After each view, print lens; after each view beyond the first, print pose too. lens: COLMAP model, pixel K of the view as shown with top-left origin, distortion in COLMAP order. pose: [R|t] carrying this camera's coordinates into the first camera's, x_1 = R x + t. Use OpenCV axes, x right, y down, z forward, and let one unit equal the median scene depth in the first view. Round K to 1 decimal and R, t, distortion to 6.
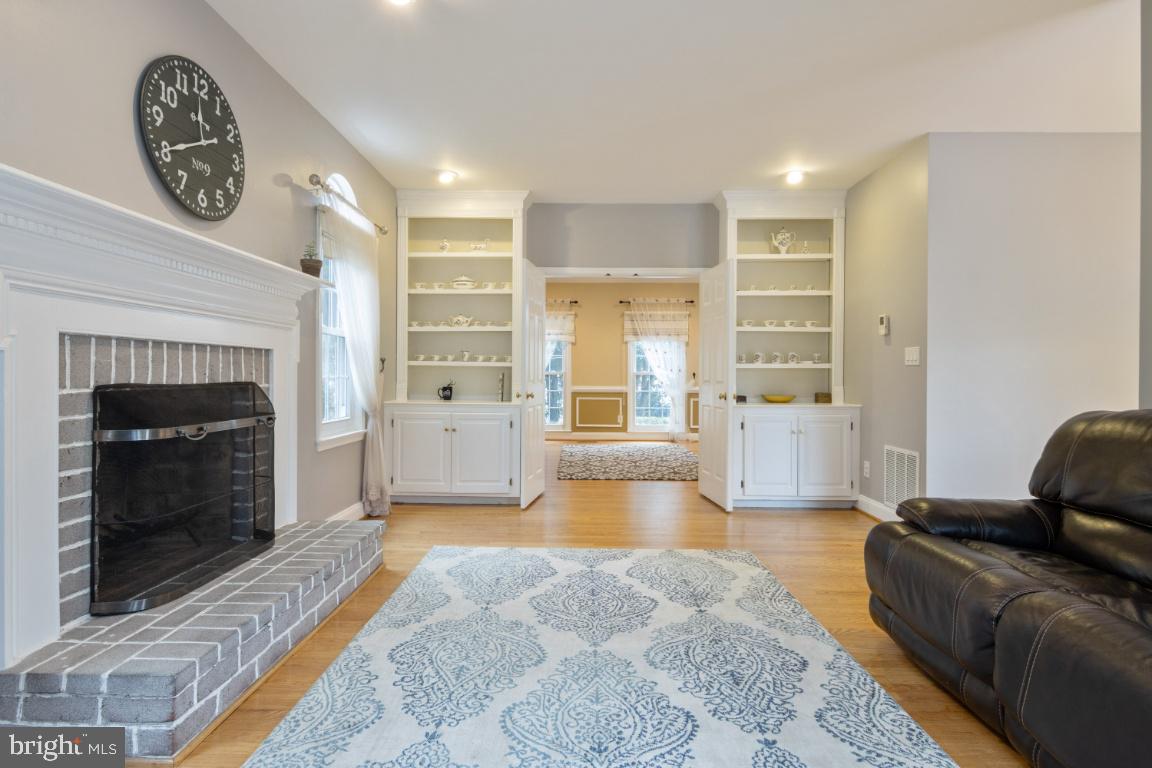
lens RADIAL K [[584.6, 0, 579.6], [0, 584.6, 368.4], [0, 0, 1]] dist [0.007105, -0.004704]
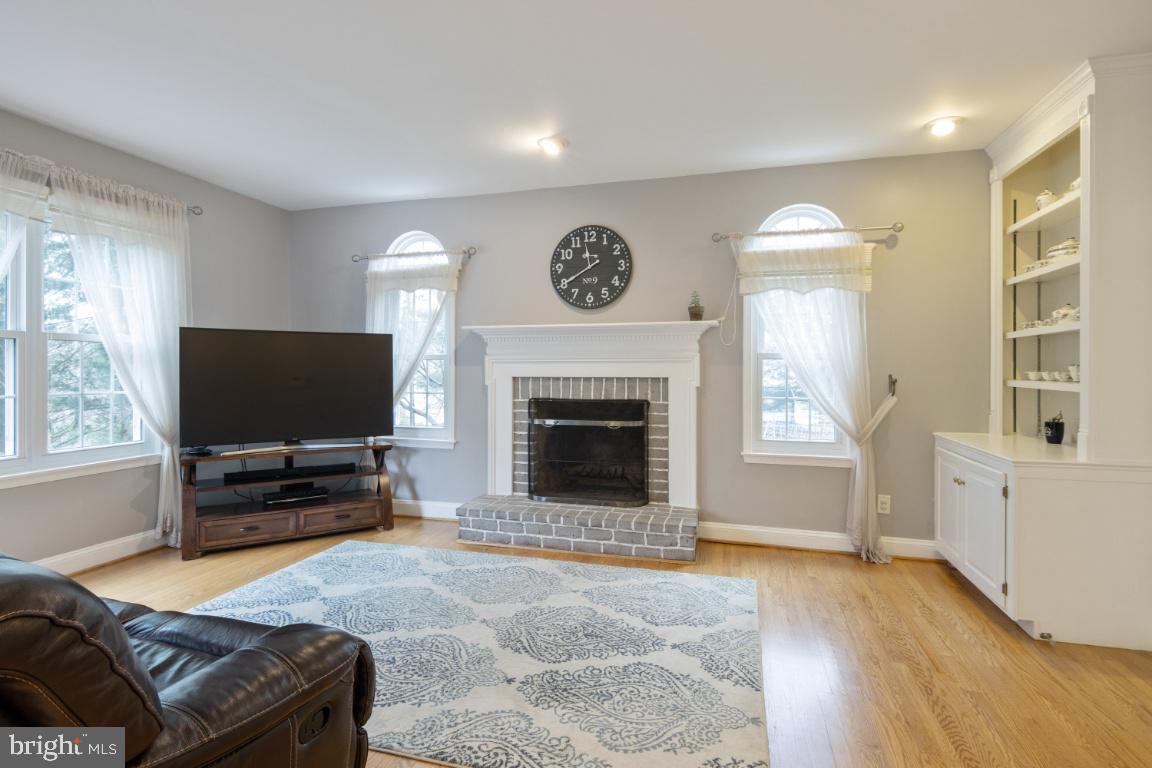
lens RADIAL K [[584.6, 0, 571.8], [0, 584.6, 369.3], [0, 0, 1]] dist [0.007105, -0.004704]
pose [[-0.269426, -0.005687, -0.963004, 1.035501], [0.008477, 0.999930, -0.008276, -0.049422], [0.962984, -0.010393, -0.269358, 1.327394]]
